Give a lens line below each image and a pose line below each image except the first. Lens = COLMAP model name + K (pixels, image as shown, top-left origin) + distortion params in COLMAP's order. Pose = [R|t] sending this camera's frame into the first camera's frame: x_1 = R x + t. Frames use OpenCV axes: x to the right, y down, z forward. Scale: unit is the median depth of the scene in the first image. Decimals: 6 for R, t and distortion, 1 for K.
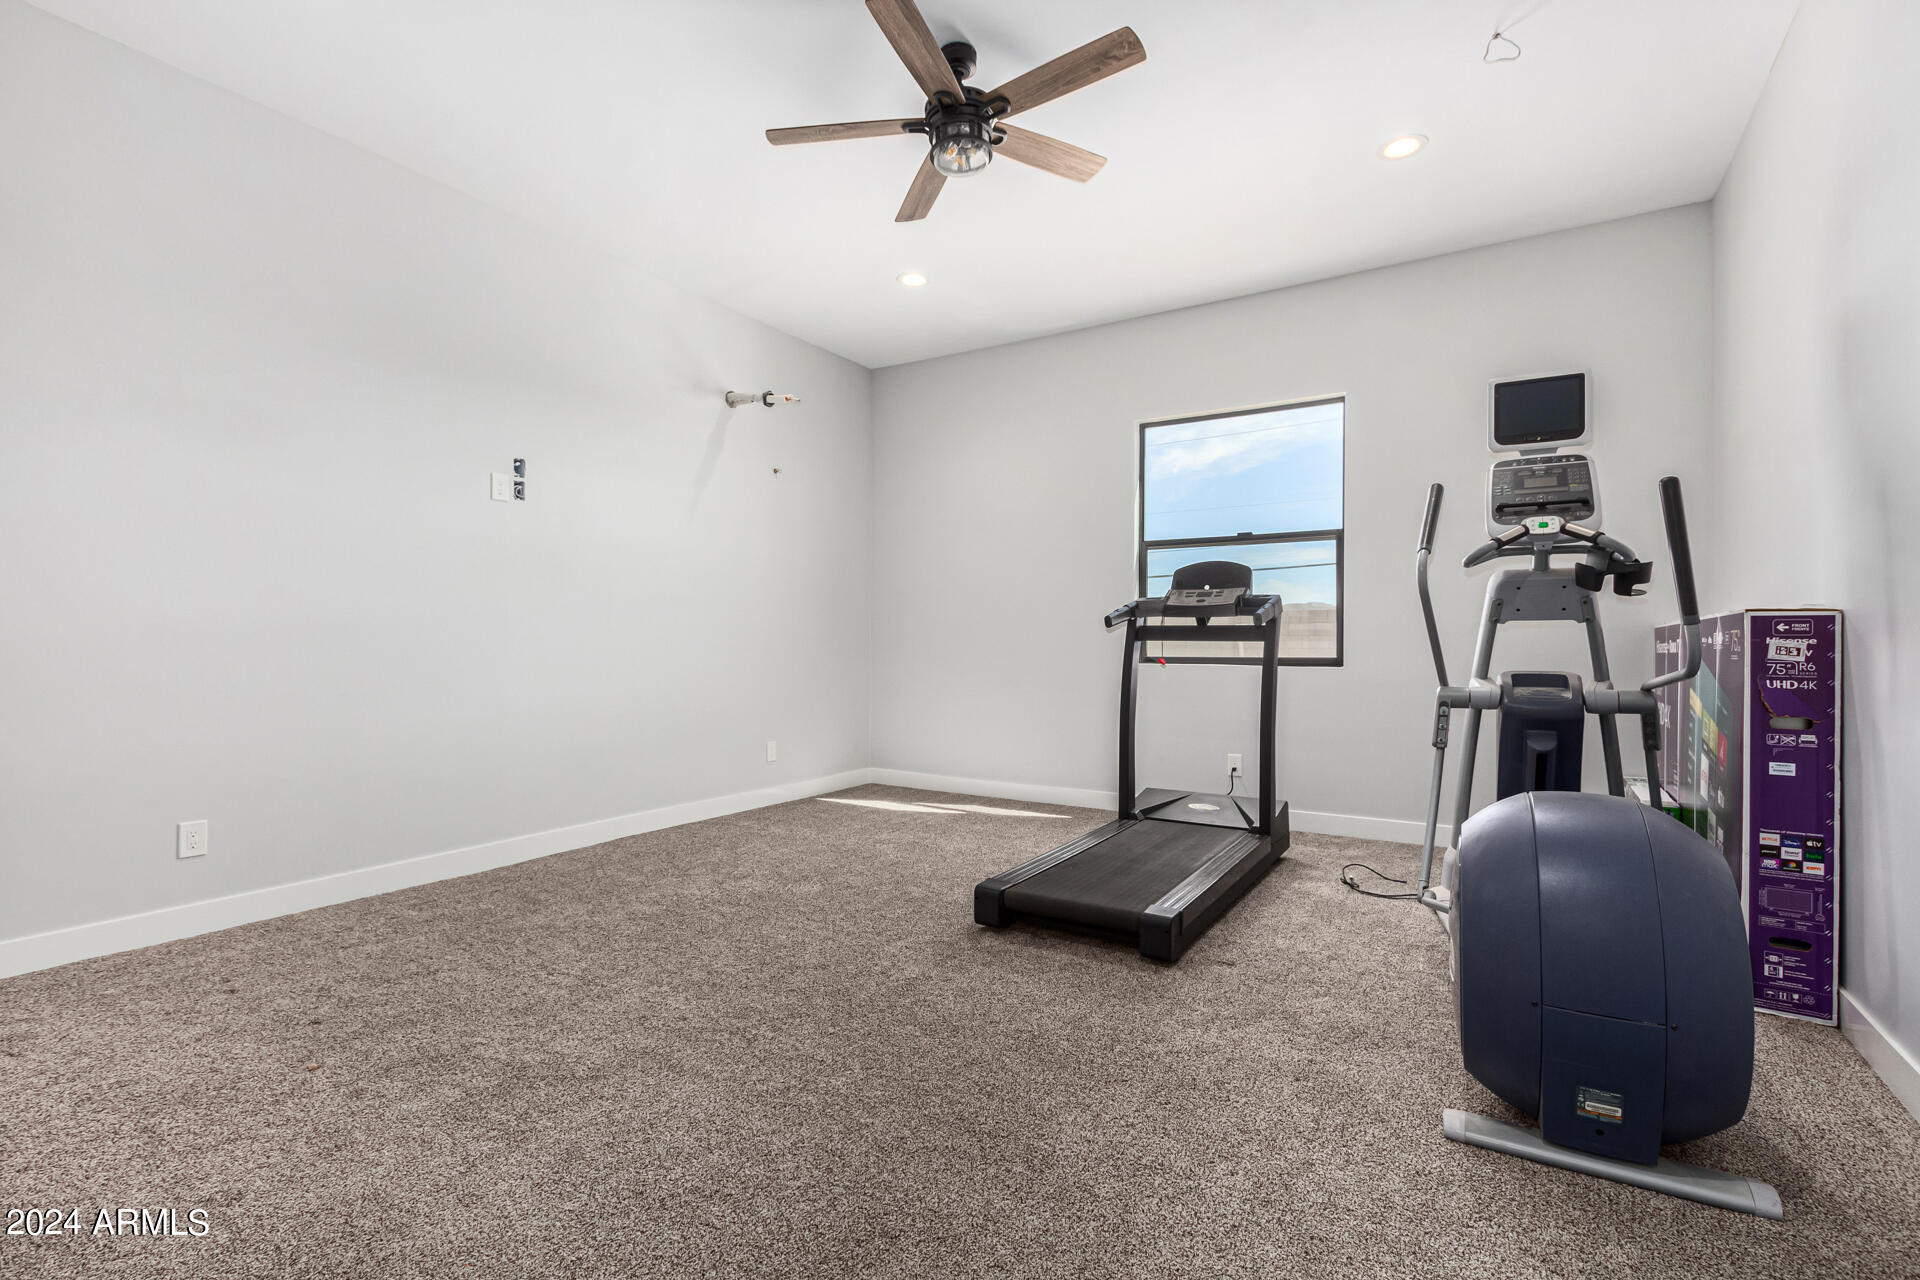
lens RADIAL K [[879.0, 0, 951.9], [0, 879.0, 646.1], [0, 0, 1]] dist [0.005442, -0.001842]
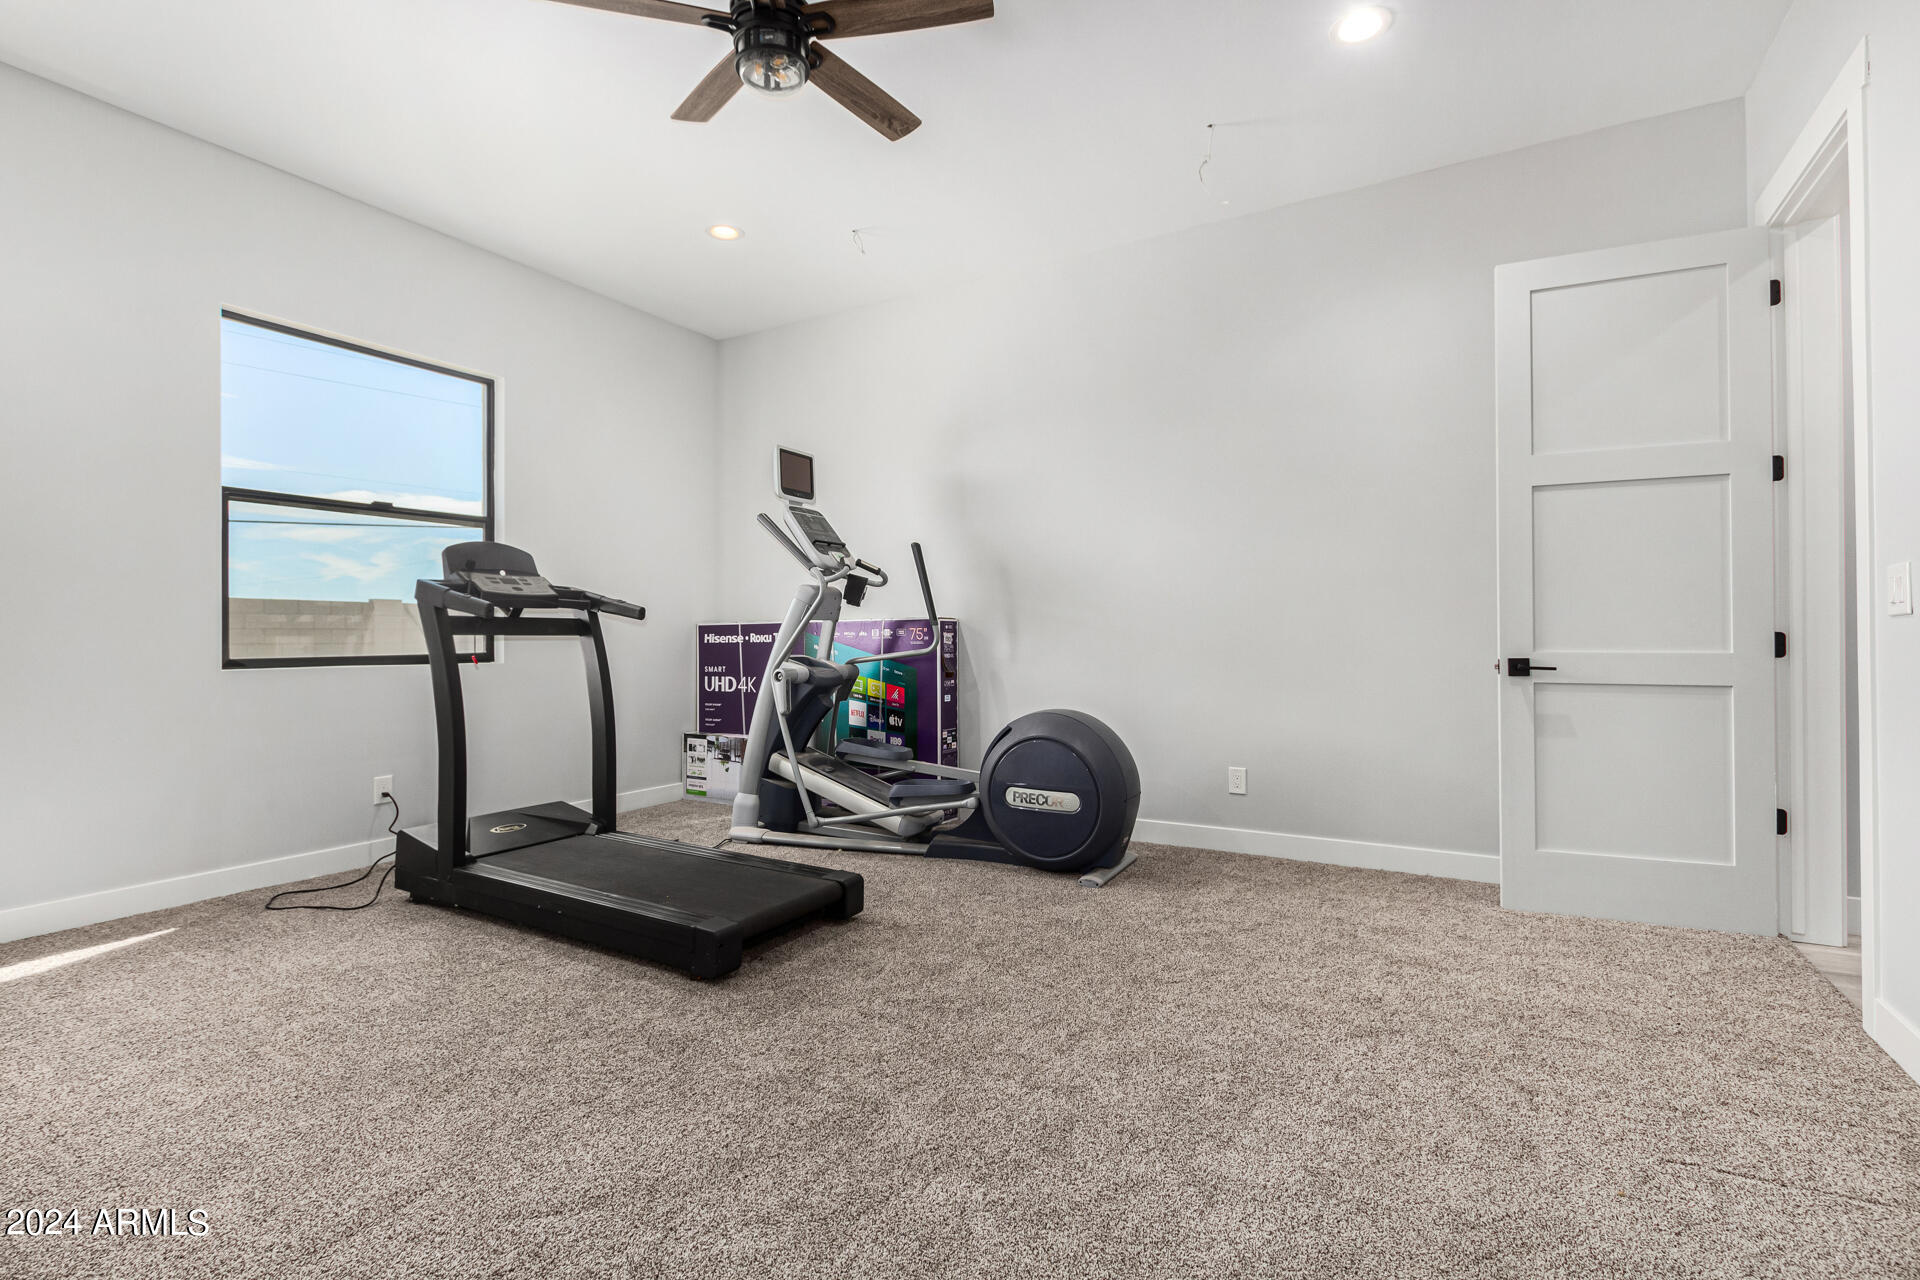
lens RADIAL K [[879.0, 0, 954.7], [0, 879.0, 631.6], [0, 0, 1]] dist [0.005442, -0.001842]
pose [[-0.029301, 0.002430, 0.999568, -0.800940], [0.009318, 0.999954, -0.002157, -0.004884], [-0.999527, 0.009250, -0.029322, 0.799524]]
